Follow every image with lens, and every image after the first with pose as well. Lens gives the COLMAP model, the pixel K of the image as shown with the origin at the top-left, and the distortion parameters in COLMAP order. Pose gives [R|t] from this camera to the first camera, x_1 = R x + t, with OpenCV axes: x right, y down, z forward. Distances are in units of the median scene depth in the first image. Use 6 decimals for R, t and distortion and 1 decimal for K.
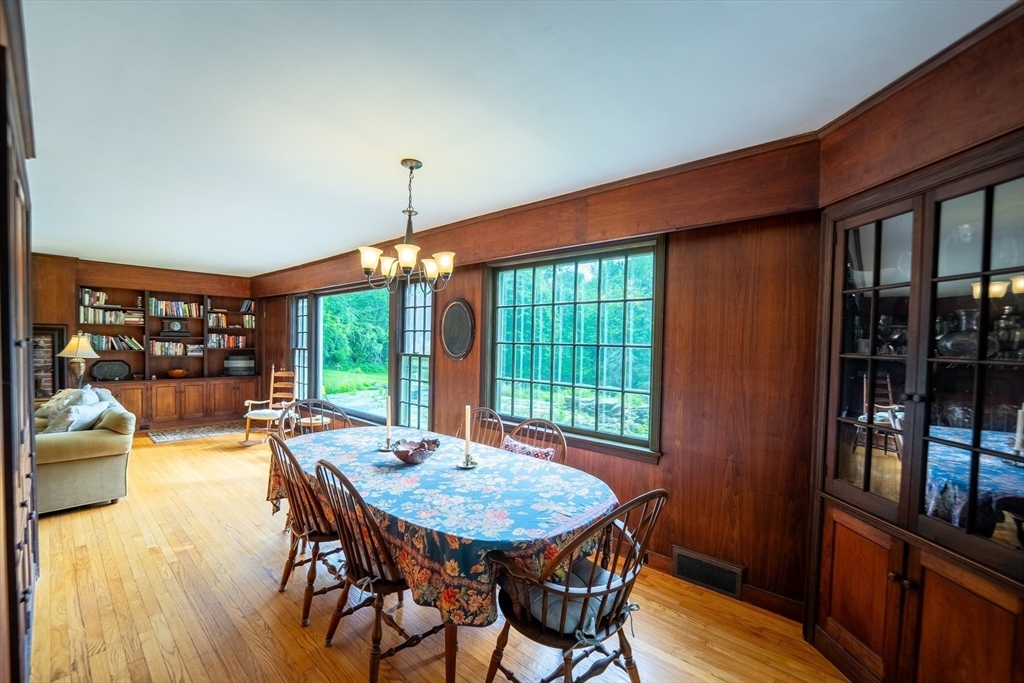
lens RADIAL K [[419.8, 0, 513.4], [0, 419.8, 352.3], [0, 0, 1]] dist [-0.029092, 0.005251]
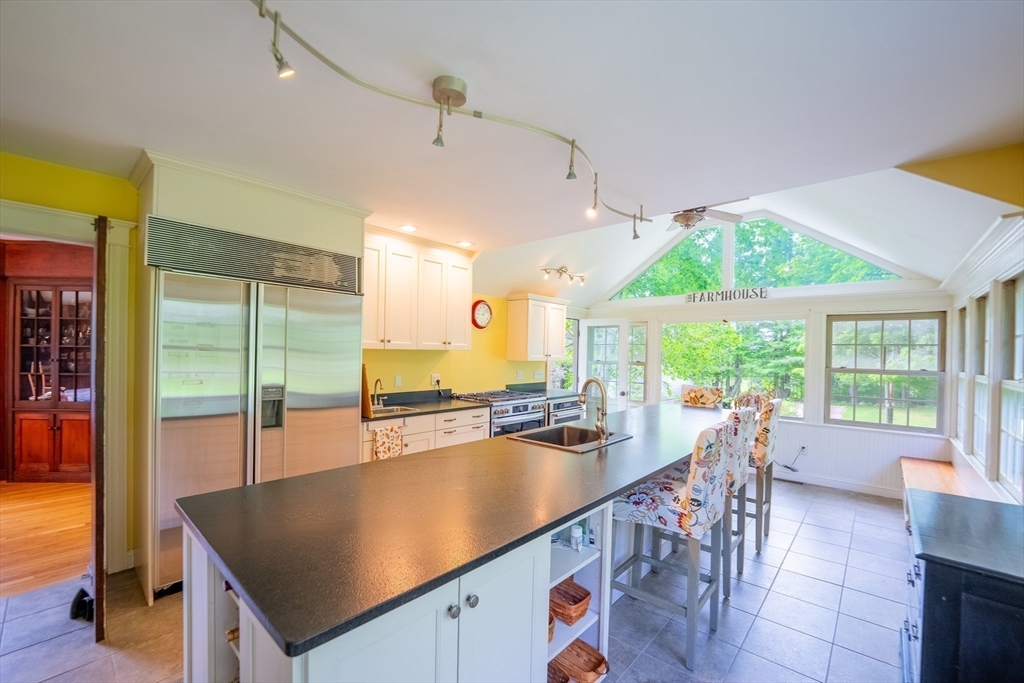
lens RADIAL K [[419.8, 0, 513.4], [0, 419.8, 352.3], [0, 0, 1]] dist [-0.029092, 0.005251]
pose [[-0.007080, -0.025572, 0.999648, -1.579956], [0.011880, 0.999600, 0.025654, 0.022339], [-0.999904, 0.012057, -0.006774, -1.830368]]
